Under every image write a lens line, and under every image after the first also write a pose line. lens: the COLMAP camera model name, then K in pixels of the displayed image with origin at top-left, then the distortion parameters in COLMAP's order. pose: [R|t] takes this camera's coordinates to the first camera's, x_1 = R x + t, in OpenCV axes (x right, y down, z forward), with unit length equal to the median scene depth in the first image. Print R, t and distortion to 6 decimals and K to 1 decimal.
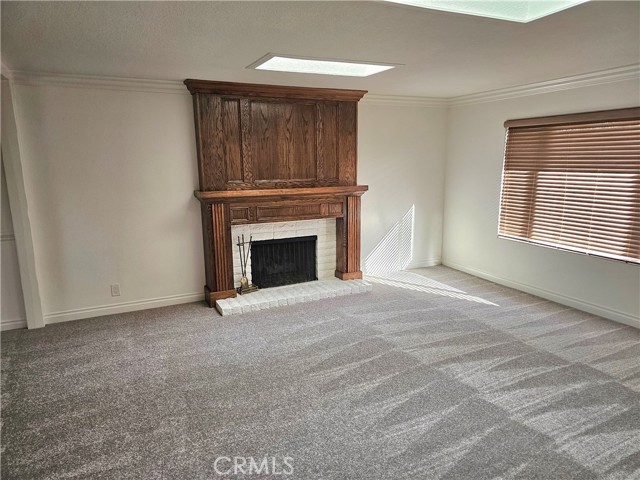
lens RADIAL K [[430.5, 0, 318.8], [0, 430.5, 246.0], [0, 0, 1]] dist [0.041001, -0.034806]
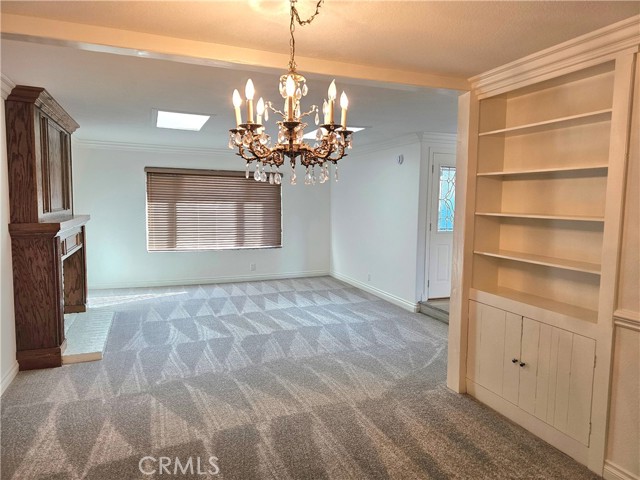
lens RADIAL K [[430.5, 0, 318.5], [0, 430.5, 237.6], [0, 0, 1]] dist [0.041001, -0.034806]
pose [[0.082012, -0.068187, 0.994296, -0.949198], [0.181704, 0.981959, 0.052354, -0.042178], [-0.979927, 0.176374, 0.092922, 0.390400]]
